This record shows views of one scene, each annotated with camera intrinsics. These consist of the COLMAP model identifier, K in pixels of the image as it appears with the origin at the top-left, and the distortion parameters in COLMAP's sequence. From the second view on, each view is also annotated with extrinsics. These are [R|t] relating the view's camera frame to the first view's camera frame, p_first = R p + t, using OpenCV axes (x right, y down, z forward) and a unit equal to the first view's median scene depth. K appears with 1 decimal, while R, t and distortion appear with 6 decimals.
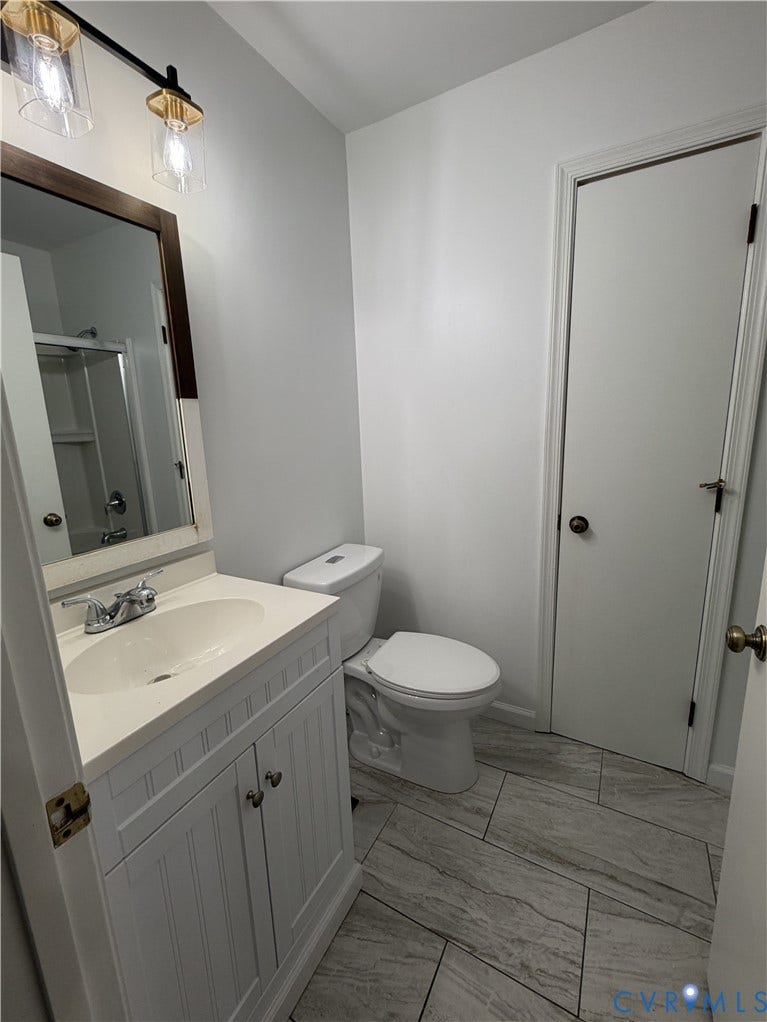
lens RADIAL K [[420.3, 0, 381.4], [0, 420.3, 507.2], [0, 0, 1]] dist [0.000733, 0.000111]
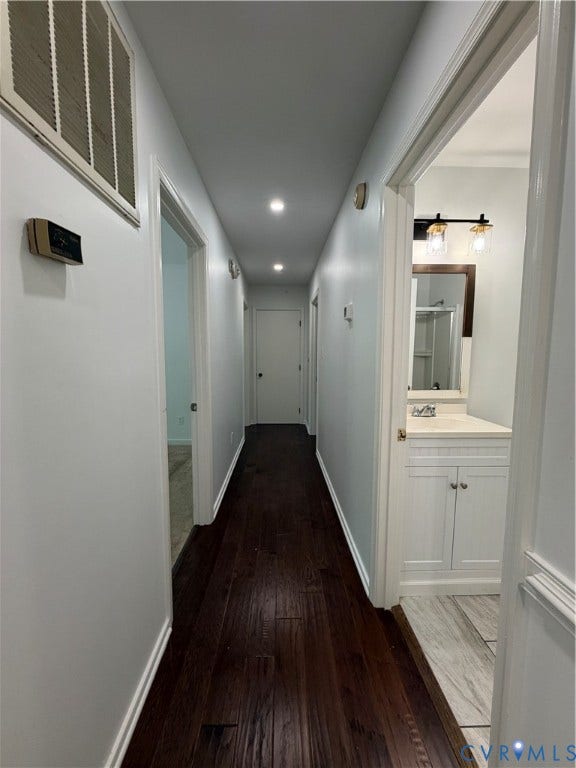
lens RADIAL K [[315.8, 0, 286.7], [0, 315.8, 382.4], [0, 0, 1]] dist [0.000733, 0.000111]
pose [[0.509109, 0.115774, -0.852880, 0.527097], [-0.193320, 0.980975, 0.017763, 0.146518], [0.838710, 0.155835, 0.521805, -0.687306]]
